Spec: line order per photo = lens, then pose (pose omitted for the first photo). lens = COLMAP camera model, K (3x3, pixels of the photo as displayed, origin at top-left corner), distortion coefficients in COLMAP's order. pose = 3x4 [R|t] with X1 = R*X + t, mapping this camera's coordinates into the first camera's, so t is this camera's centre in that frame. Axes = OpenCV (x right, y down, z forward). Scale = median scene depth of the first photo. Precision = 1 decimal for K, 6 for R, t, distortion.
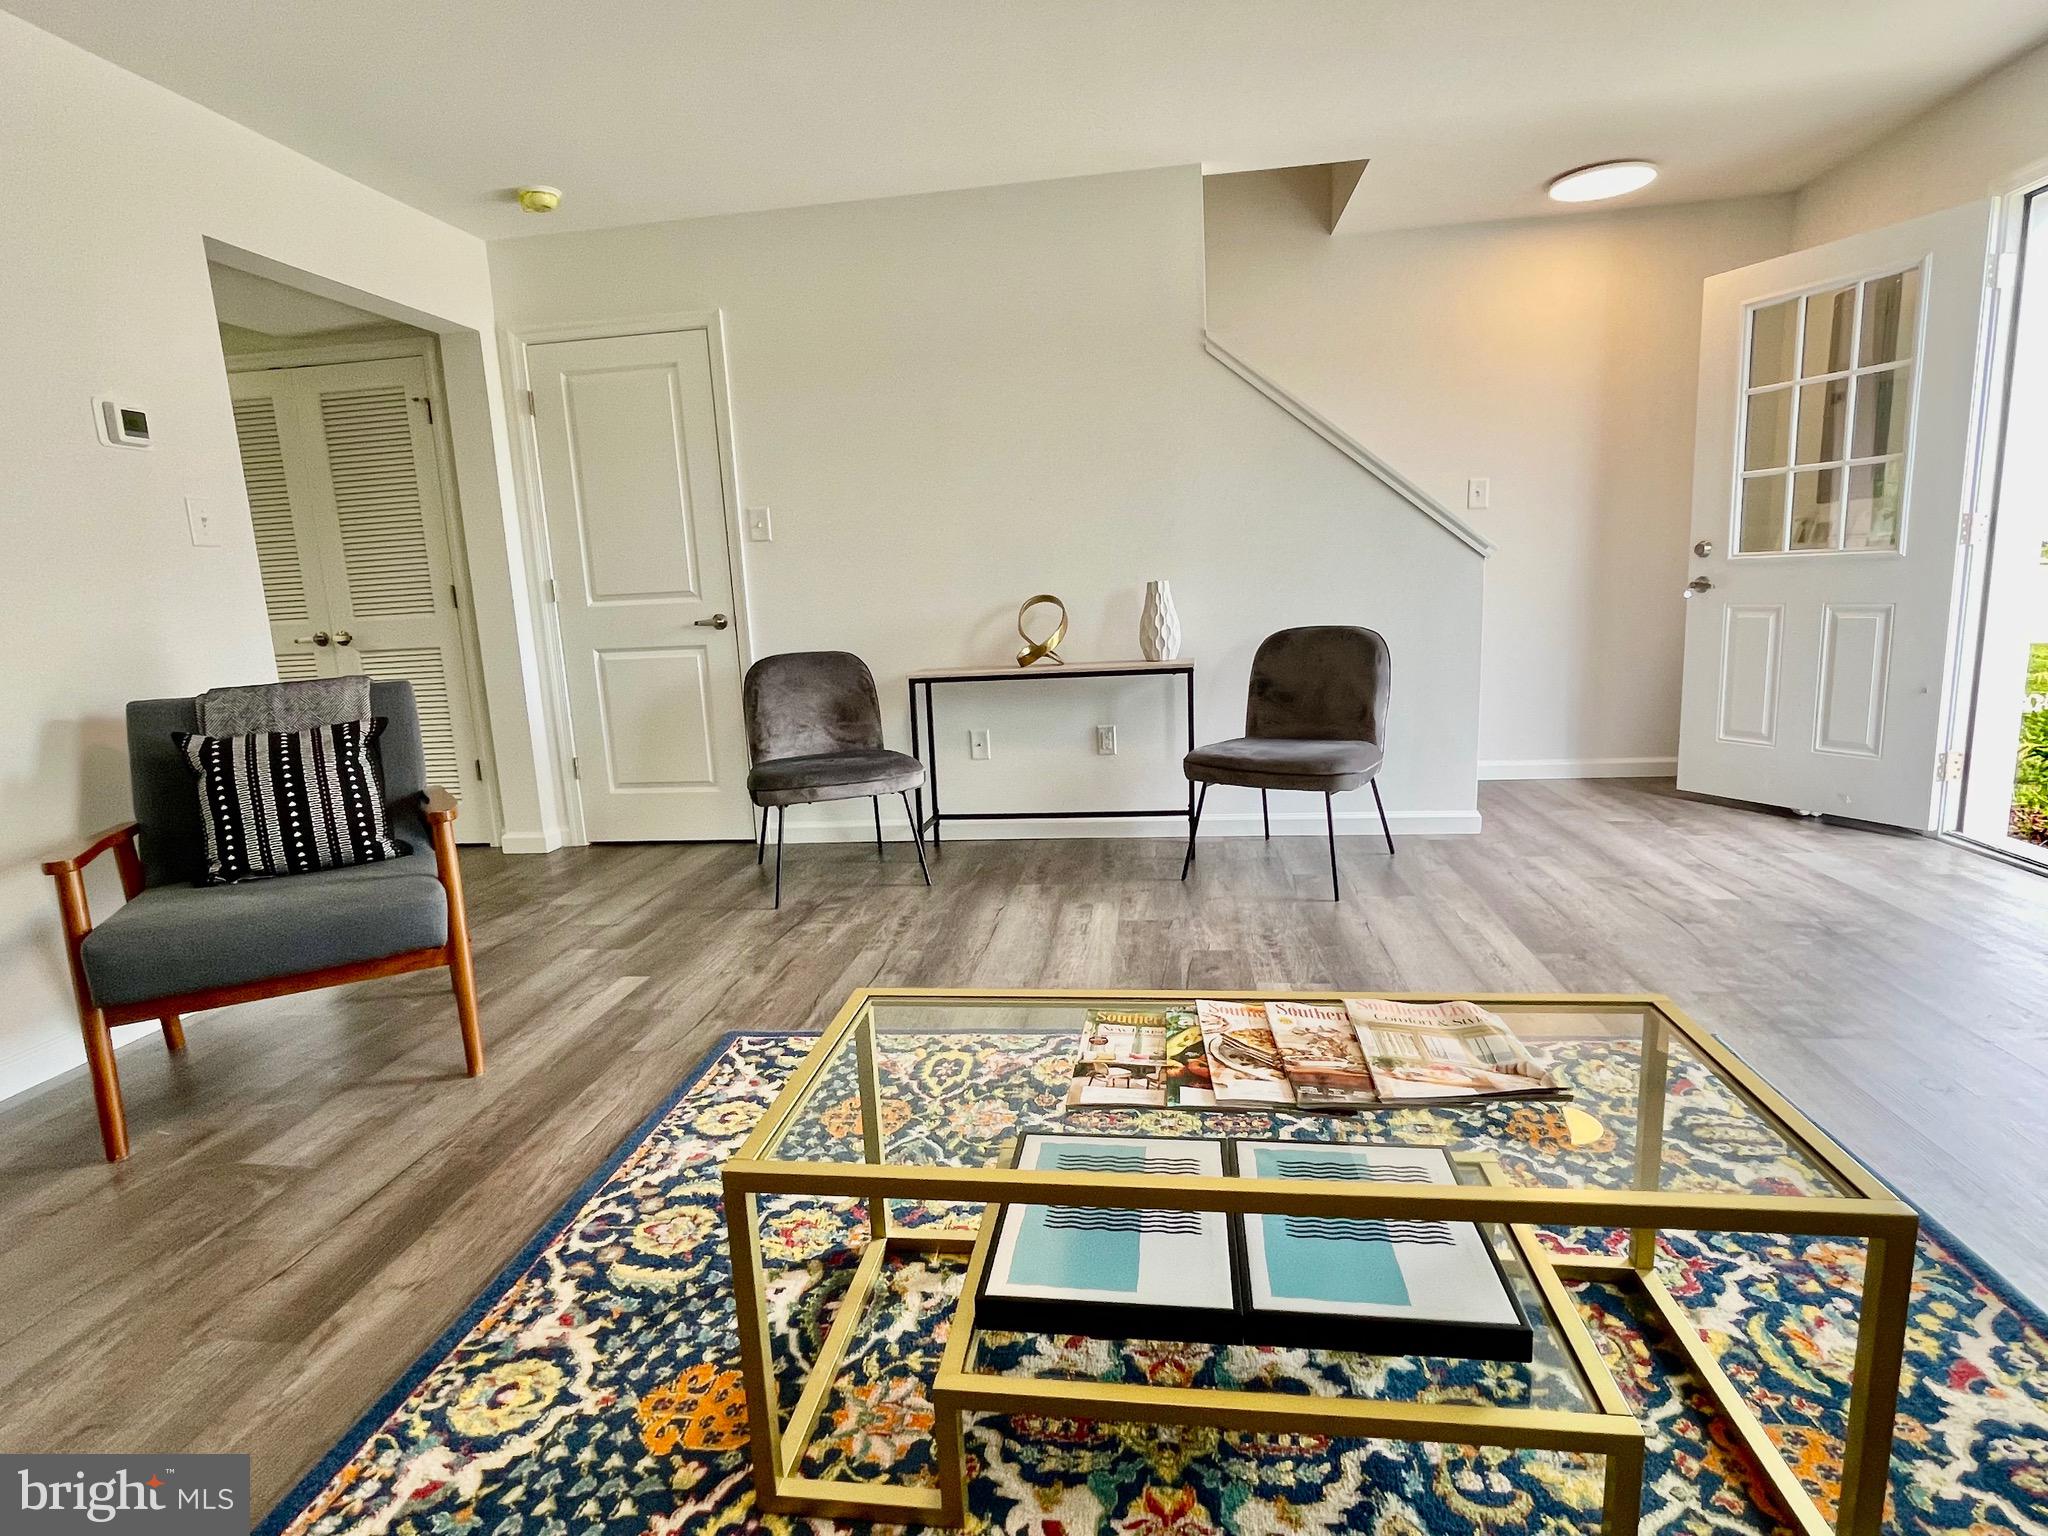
lens RADIAL K [[1065.9, 0, 1009.0], [0, 1065.9, 774.9], [0, 0, 1]] dist [-0.002418, 0.001316]
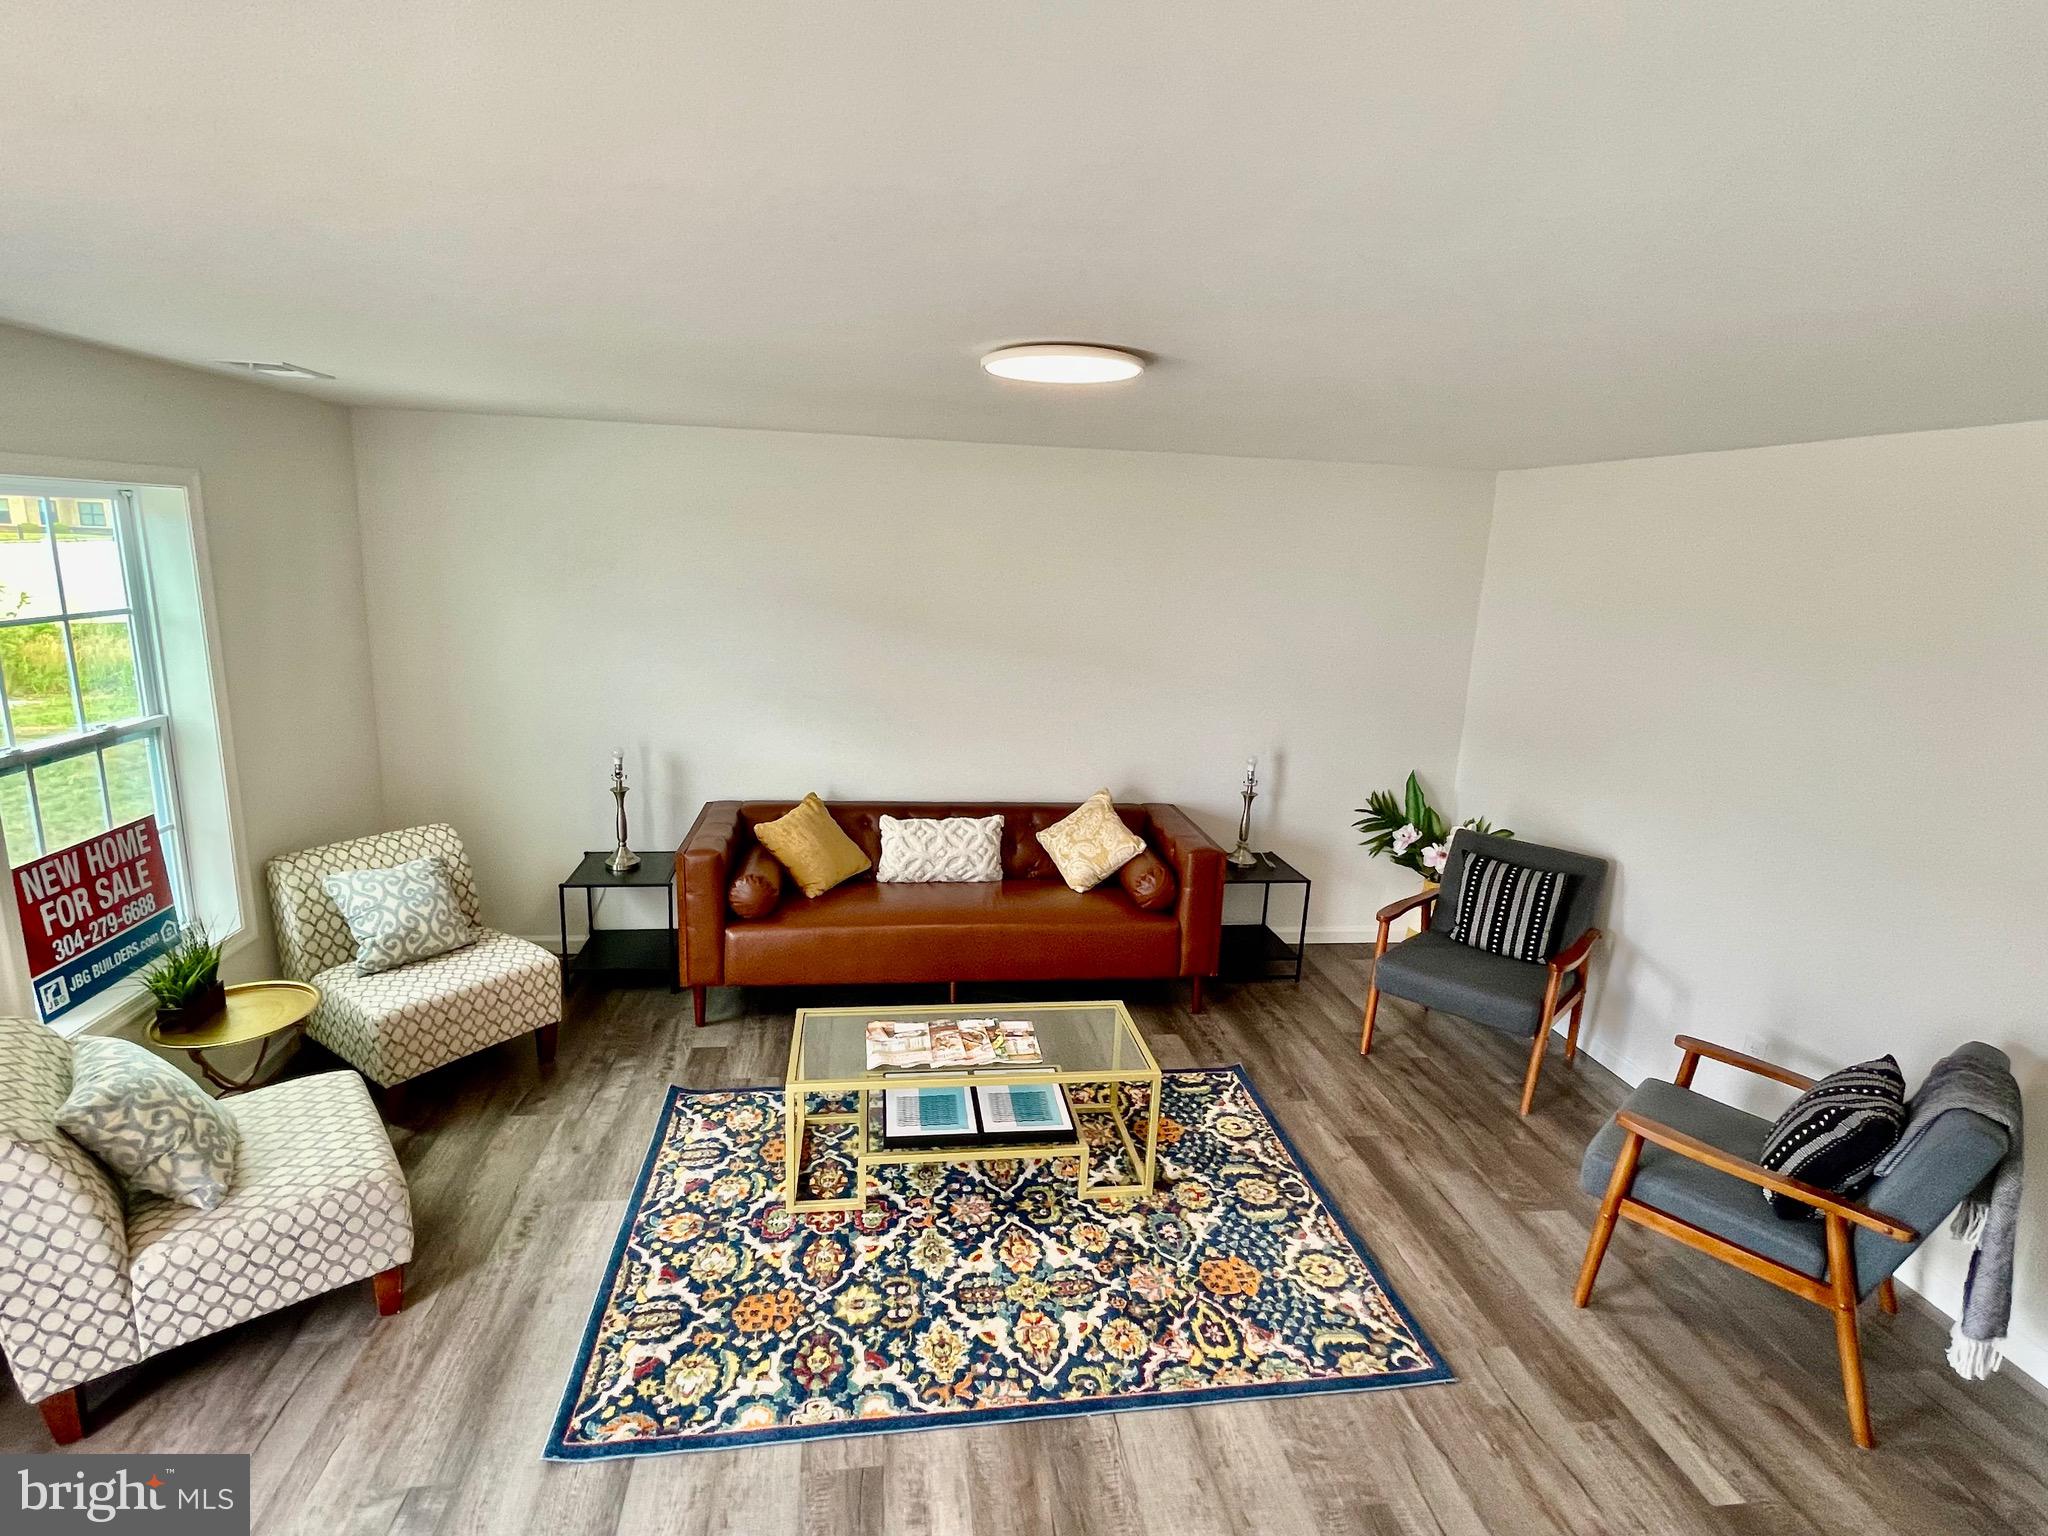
lens RADIAL K [[1022.1, 0, 1006.1], [0, 1022.1, 757.9], [0, 0, 1]] dist [-0.005528, 0.002336]
pose [[-0.962173, 0.067353, -0.263984, 0.373017], [-0.042967, 0.919318, 0.391162, -0.667376], [0.269031, 0.387708, -0.881649, 1.456824]]
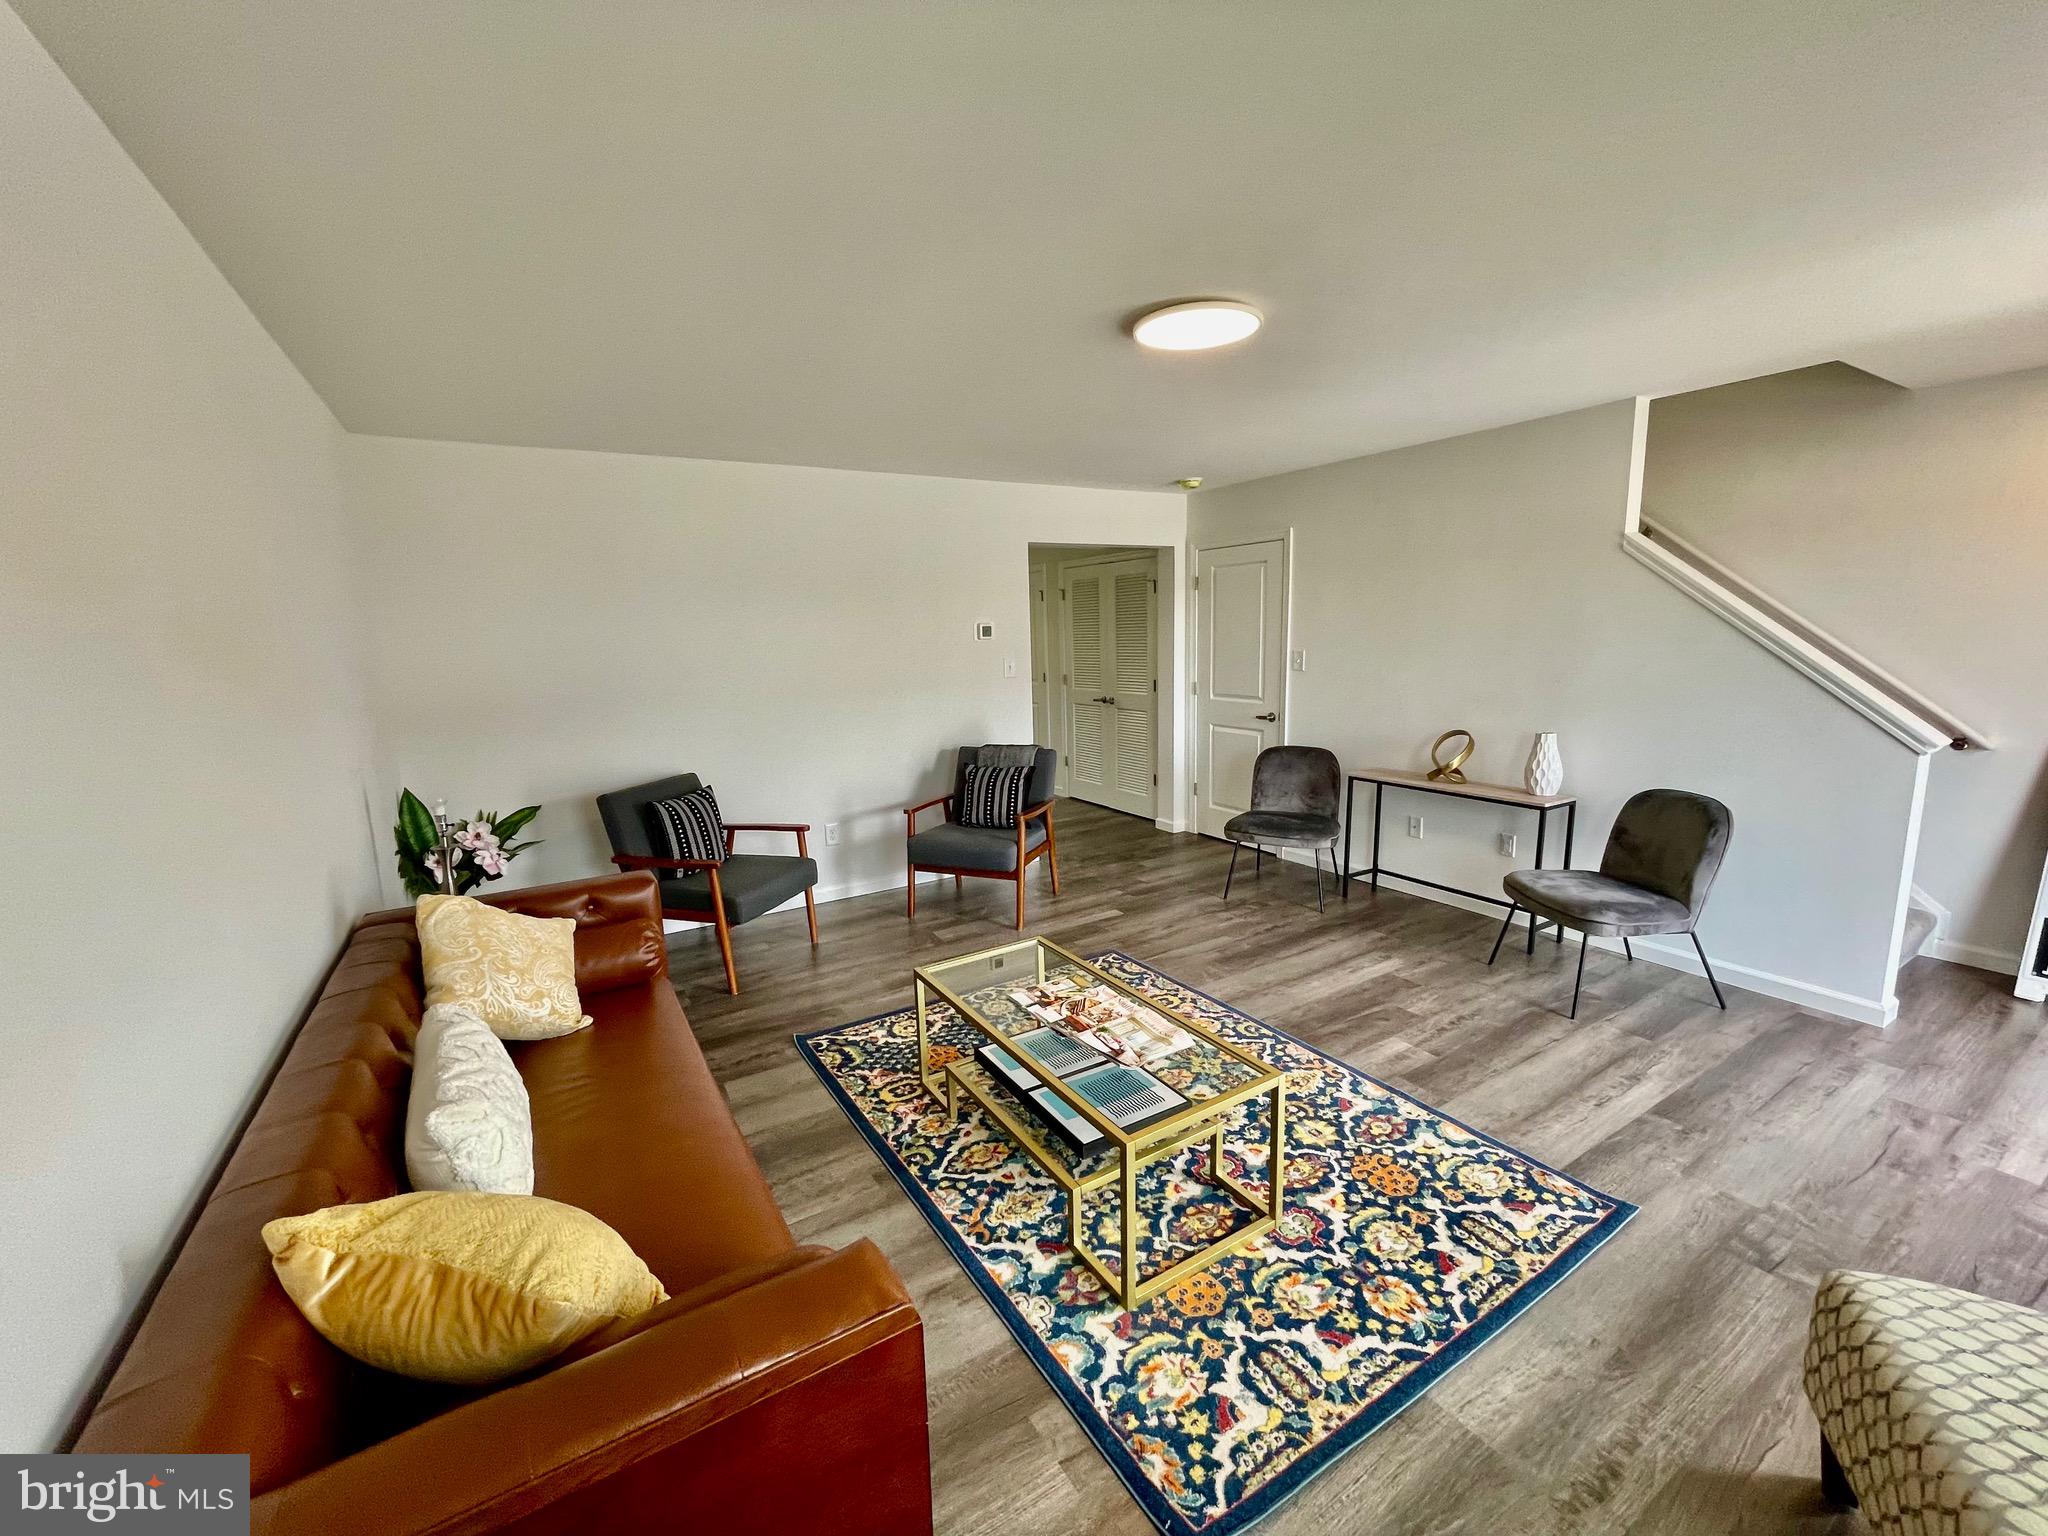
lens RADIAL K [[831.0, 0, 1012.5], [0, 831.0, 767.9], [0, 0, 1]] dist [-0.003100, -0.000723]
pose [[0.631340, 0.161258, -0.758555, 0.716528], [-0.141591, 0.985669, 0.091695, -0.205699], [0.762471, 0.049514, 0.645125, -0.168392]]
